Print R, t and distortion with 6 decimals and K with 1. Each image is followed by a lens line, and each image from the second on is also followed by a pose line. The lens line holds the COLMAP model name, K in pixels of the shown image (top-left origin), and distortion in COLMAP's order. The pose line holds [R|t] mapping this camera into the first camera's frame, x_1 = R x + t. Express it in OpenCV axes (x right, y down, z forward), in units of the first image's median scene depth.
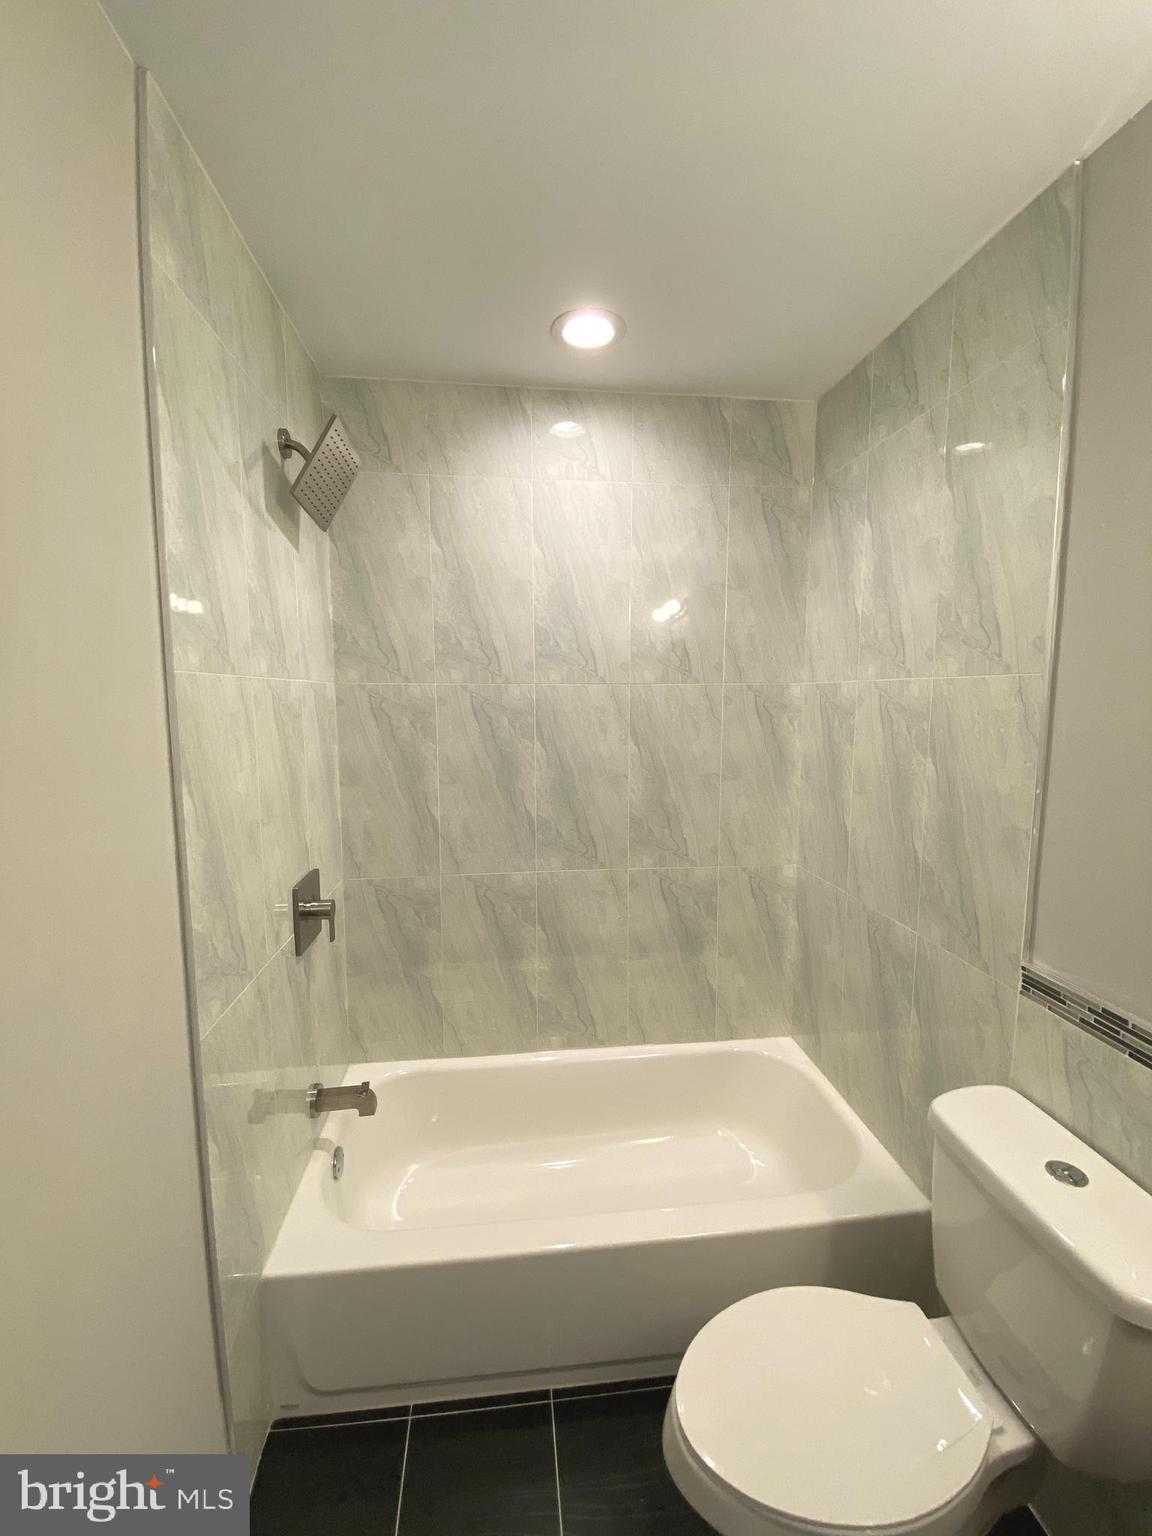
lens RADIAL K [[621.0, 0, 574.3], [0, 621.0, 764.7], [0, 0, 1]] dist [-0.002476, -0.005473]
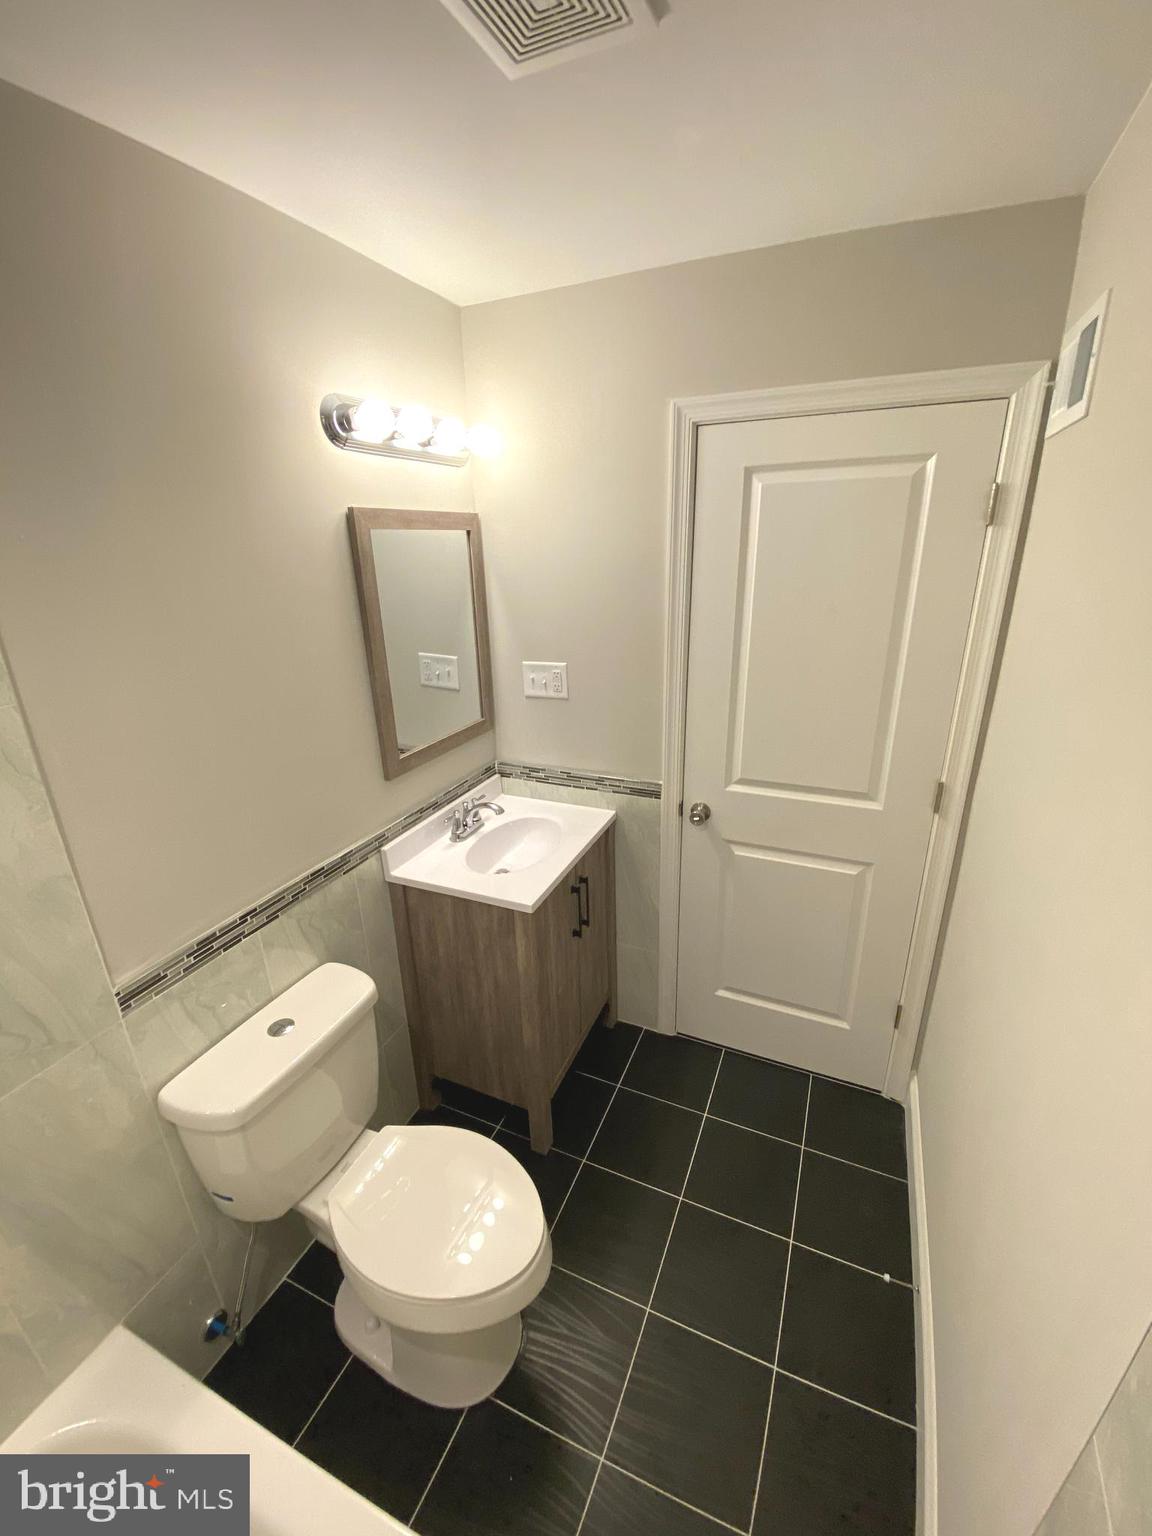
lens RADIAL K [[621.0, 0, 581.7], [0, 621.0, 762.2], [0, 0, 1]] dist [-0.002476, -0.005473]
pose [[-0.859429, -0.147400, 0.489546, -0.351436], [0.087972, 0.900619, 0.425613, -0.377085], [-0.503630, 0.408850, -0.761051, 1.316832]]
